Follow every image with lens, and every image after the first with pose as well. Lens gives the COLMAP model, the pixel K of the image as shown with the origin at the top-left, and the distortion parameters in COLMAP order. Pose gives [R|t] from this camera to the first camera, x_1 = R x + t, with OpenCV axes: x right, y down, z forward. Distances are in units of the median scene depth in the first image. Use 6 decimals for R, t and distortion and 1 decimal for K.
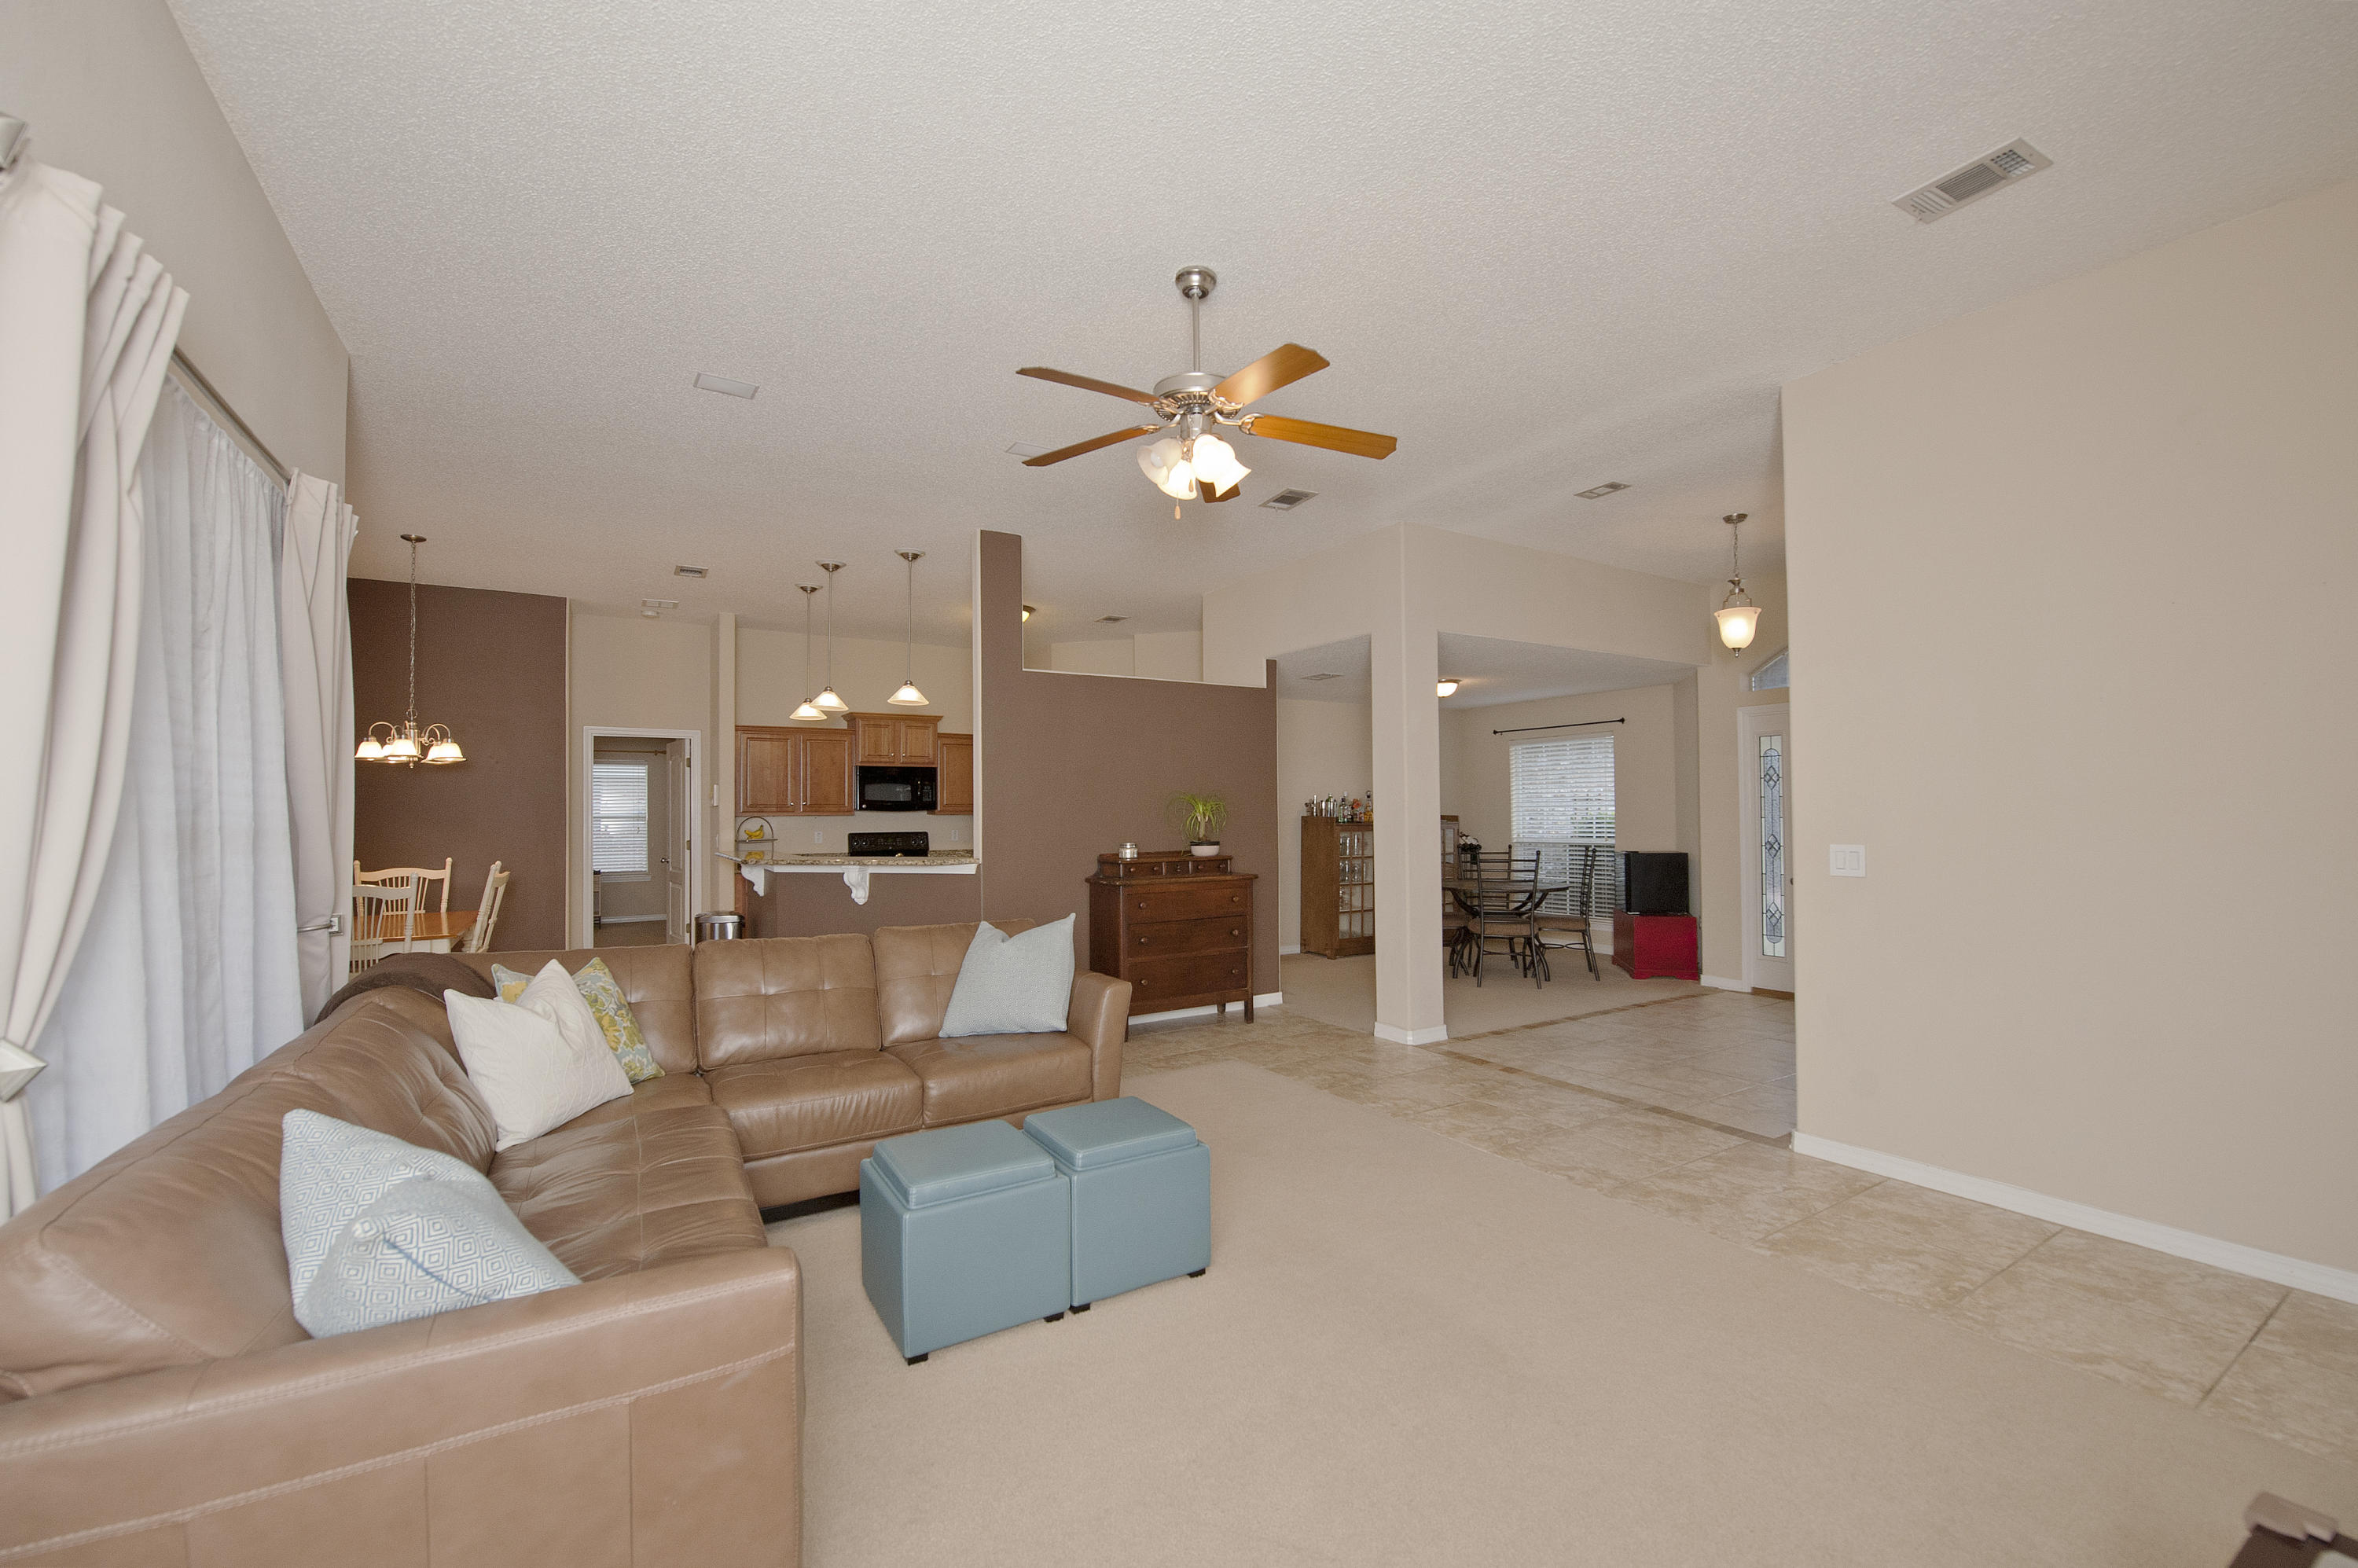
lens RADIAL K [[952.8, 0, 1183.8], [0, 952.8, 795.9], [0, 0, 1]] dist [-0.012443, -0.003874]
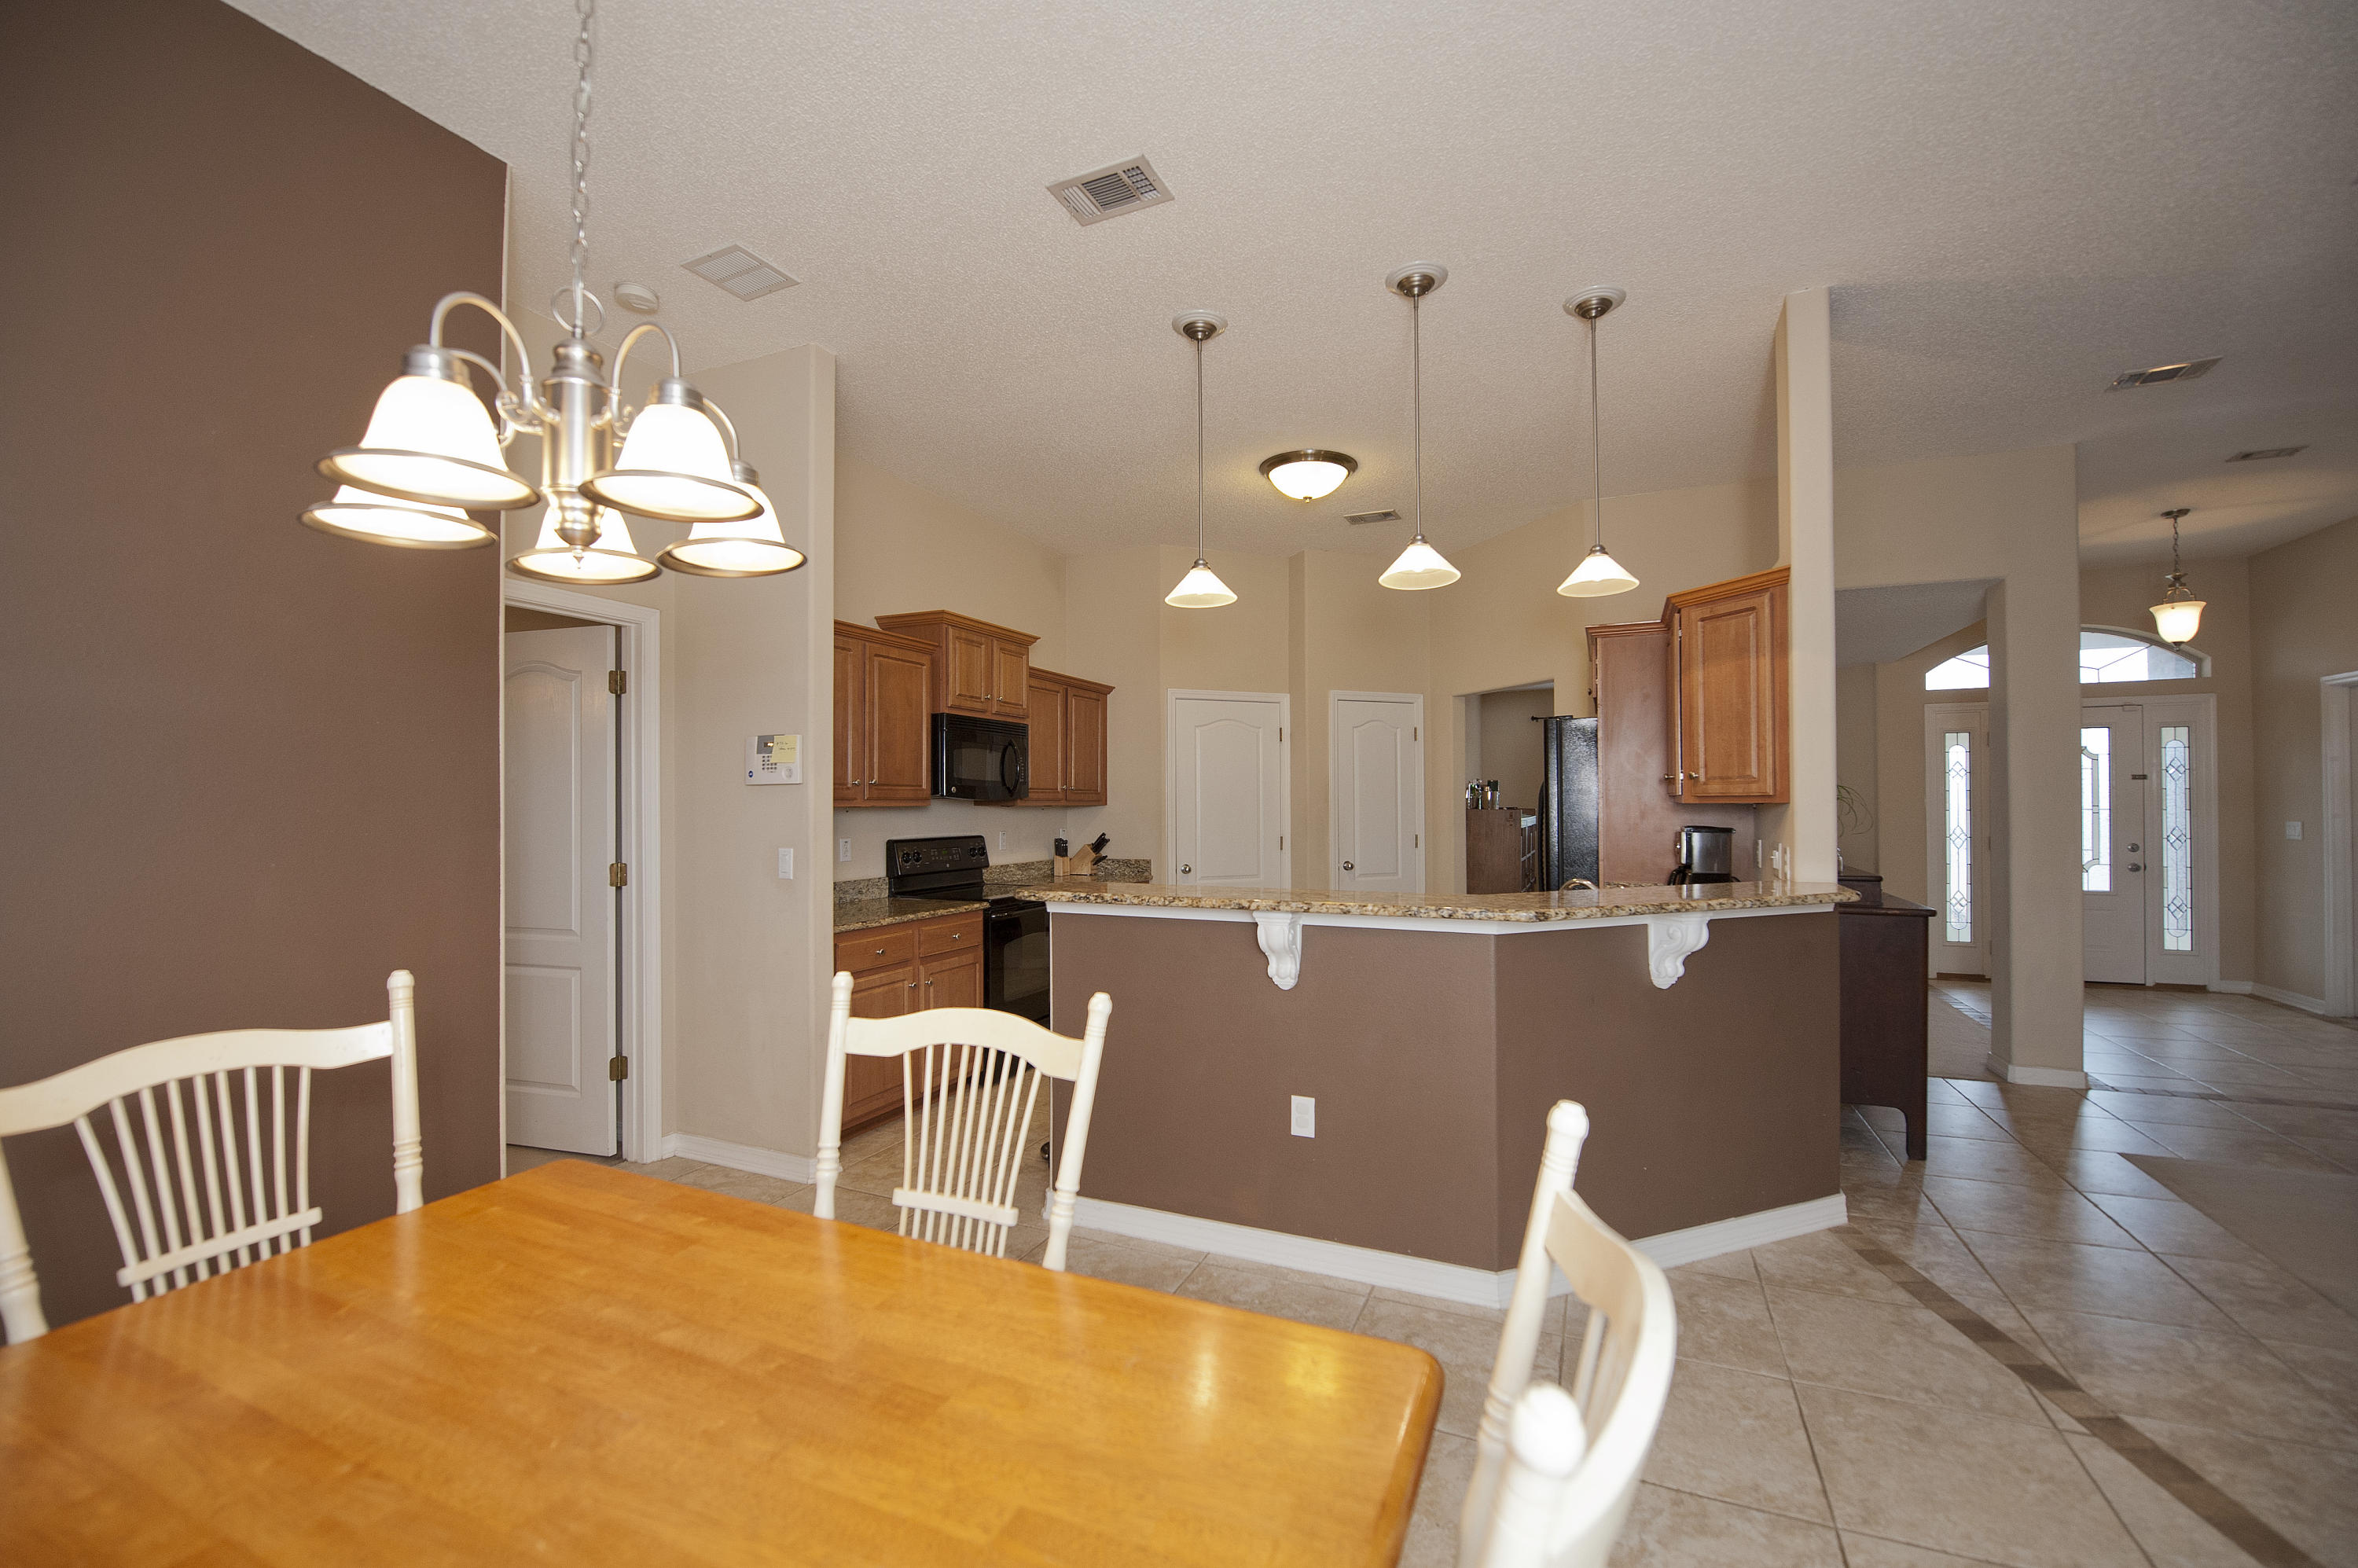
lens RADIAL K [[952.8, 0, 1183.8], [0, 952.8, 795.9], [0, 0, 1]] dist [-0.012443, -0.003874]
pose [[0.824857, 0.009110, 0.565268, -0.767027], [-0.011737, 0.999931, 0.001013, 0.017439], [-0.565219, -0.007470, 0.824907, 0.697810]]
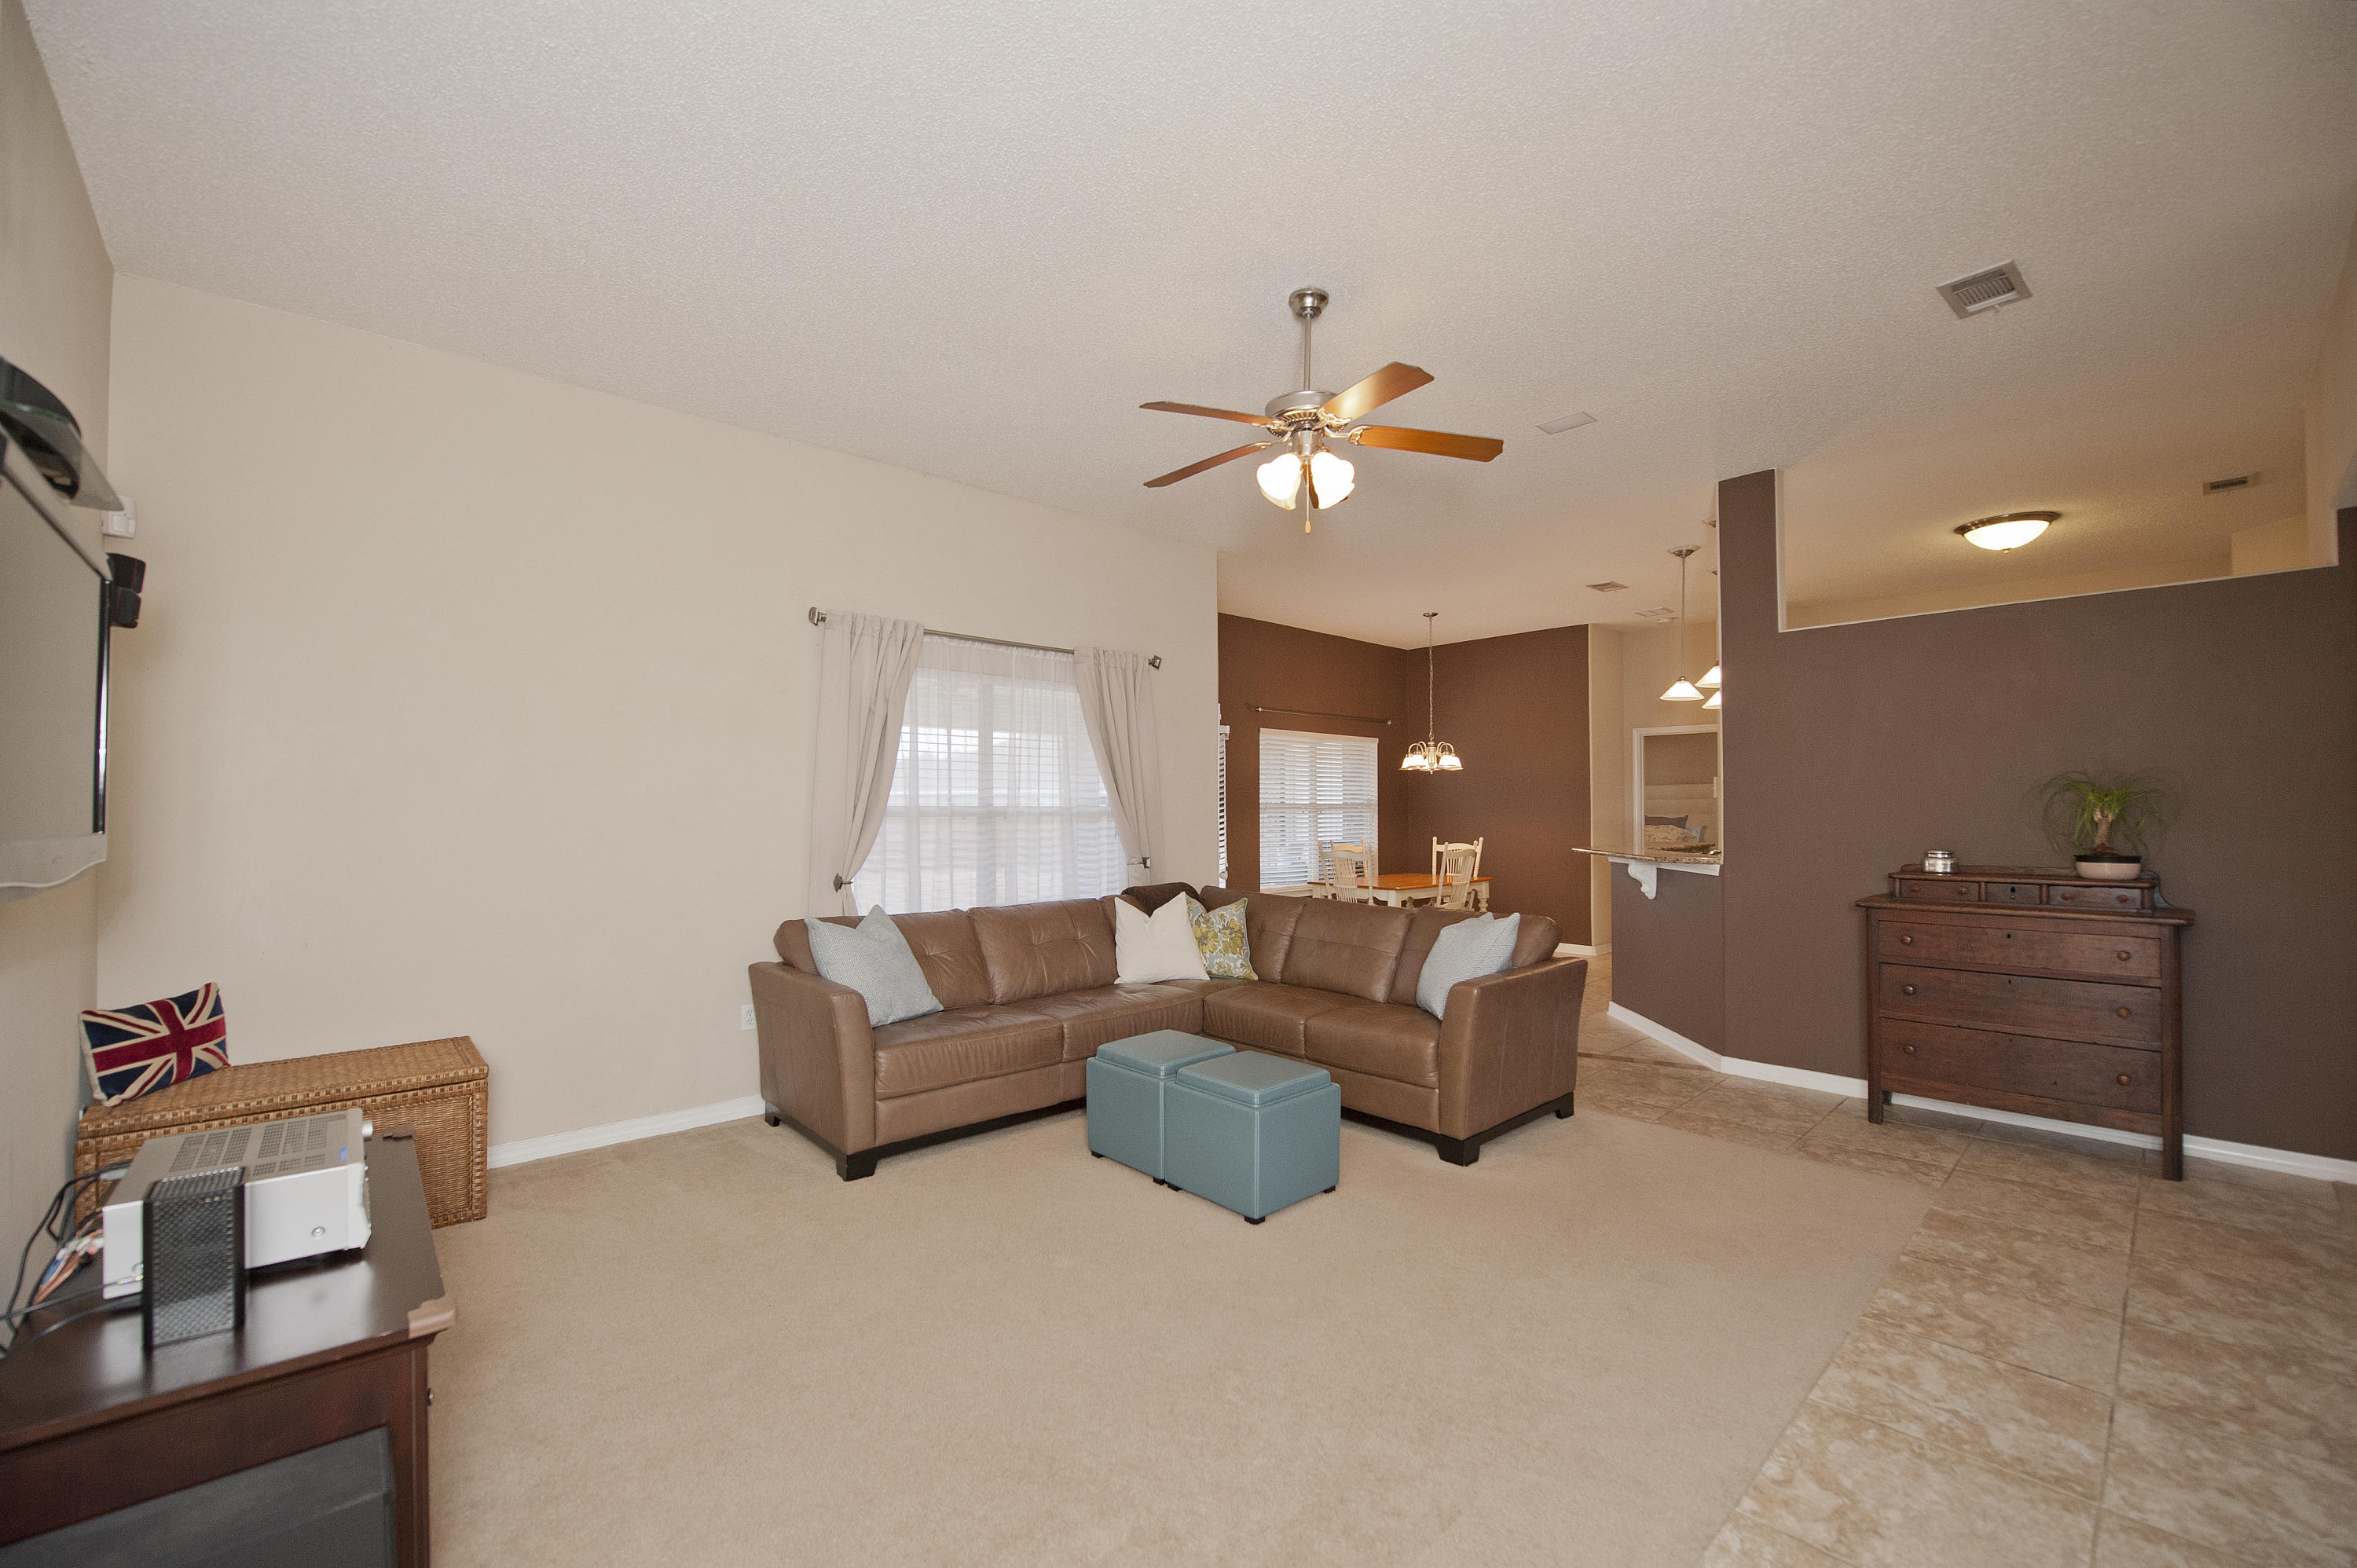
lens RADIAL K [[942.1, 0, 1187.7], [0, 942.1, 790.1], [0, 0, 1]] dist [-0.000288, -0.007214]
pose [[0.204908, -0.011750, -0.978711, 0.487930], [0.020633, 0.999758, -0.007683, -0.000862], [0.978564, -0.018619, 0.205101, 0.312425]]
